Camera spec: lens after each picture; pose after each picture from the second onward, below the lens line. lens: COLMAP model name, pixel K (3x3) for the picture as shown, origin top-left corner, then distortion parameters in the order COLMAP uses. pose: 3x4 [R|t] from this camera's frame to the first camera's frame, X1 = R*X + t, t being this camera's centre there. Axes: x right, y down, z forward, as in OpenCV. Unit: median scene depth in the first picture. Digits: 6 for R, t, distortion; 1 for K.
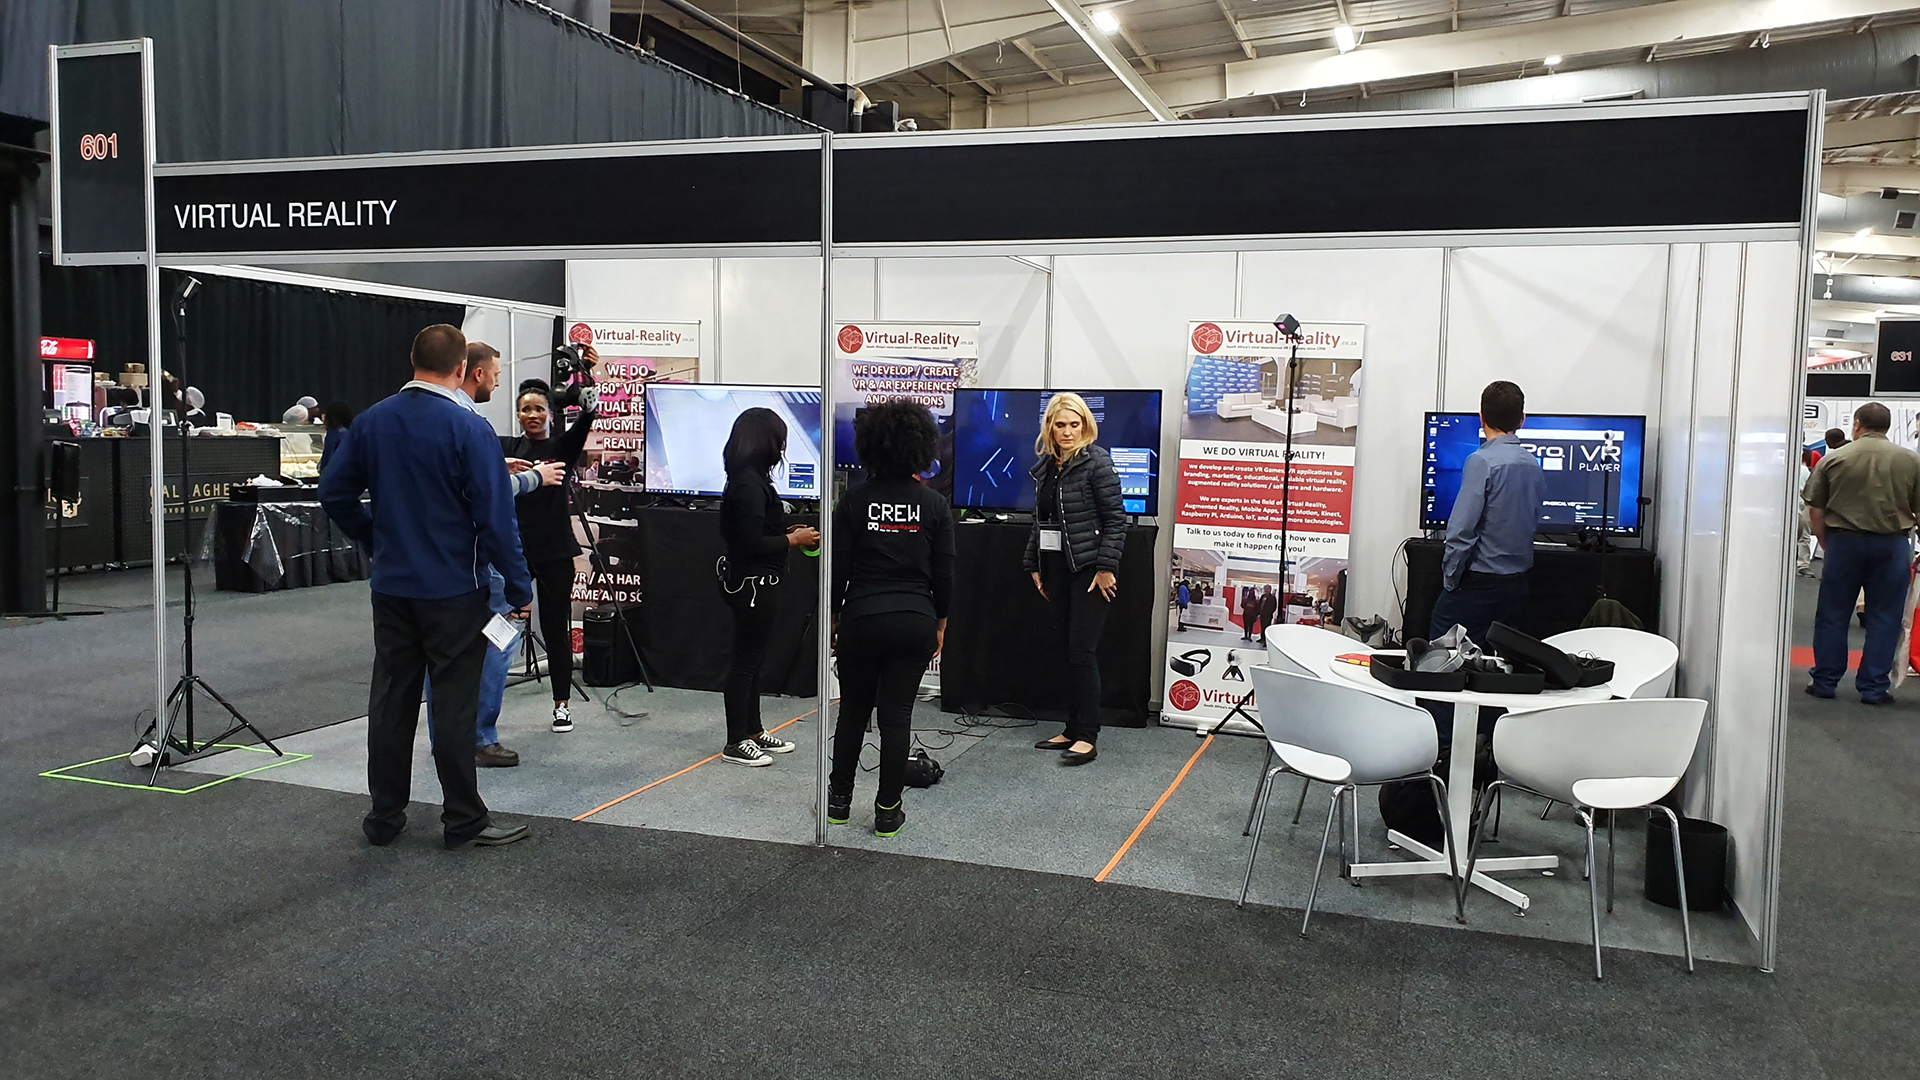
lens RADIAL K [[1402.5, 0, 971.4], [0, 1402.5, 535.5], [0, 0, 1]] dist [-0.017846, 0.028203]
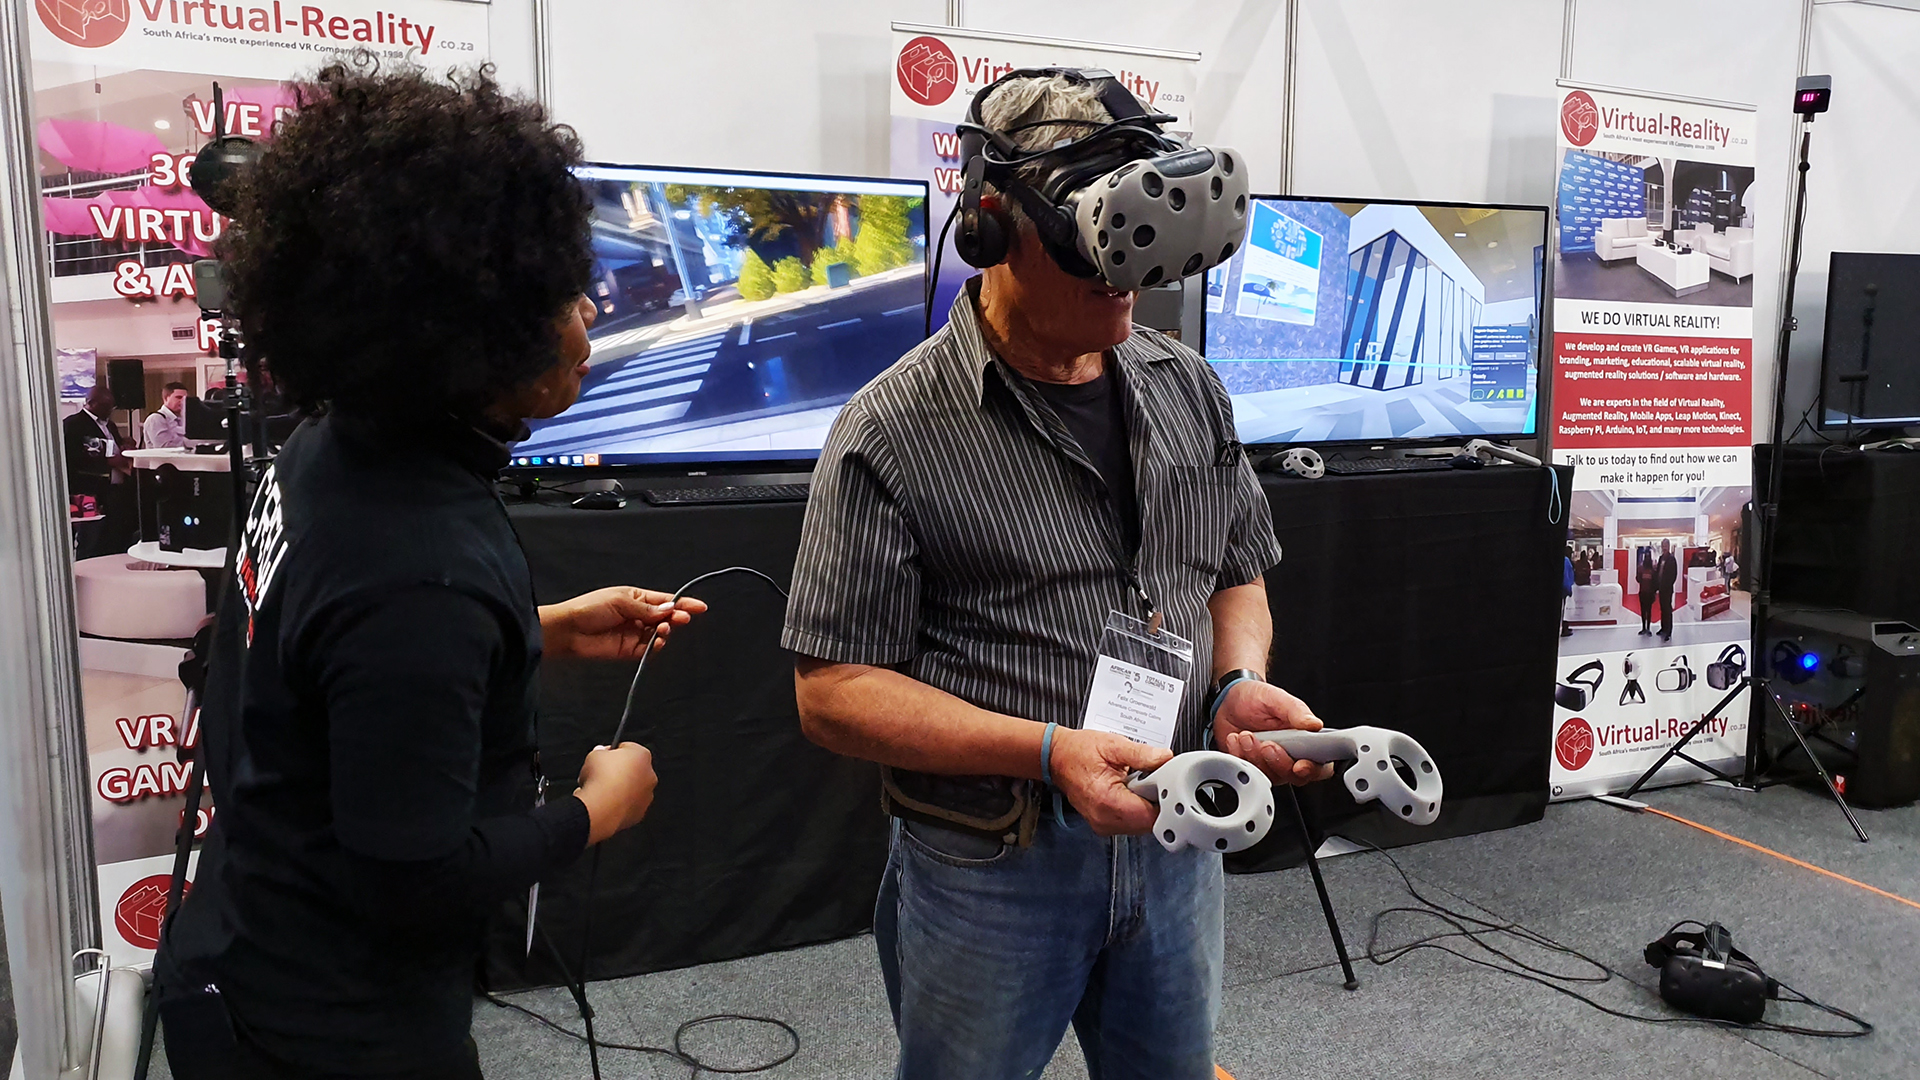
lens RADIAL K [[1402.5, 0, 971.4], [0, 1402.5, 535.5], [0, 0, 1]] dist [-0.017846, 0.028203]
pose [[0.710709, -0.131600, 0.691067, -0.436090], [0.062193, 0.990254, 0.124614, -0.062607], [-0.700731, -0.045585, 0.711967, 0.802521]]
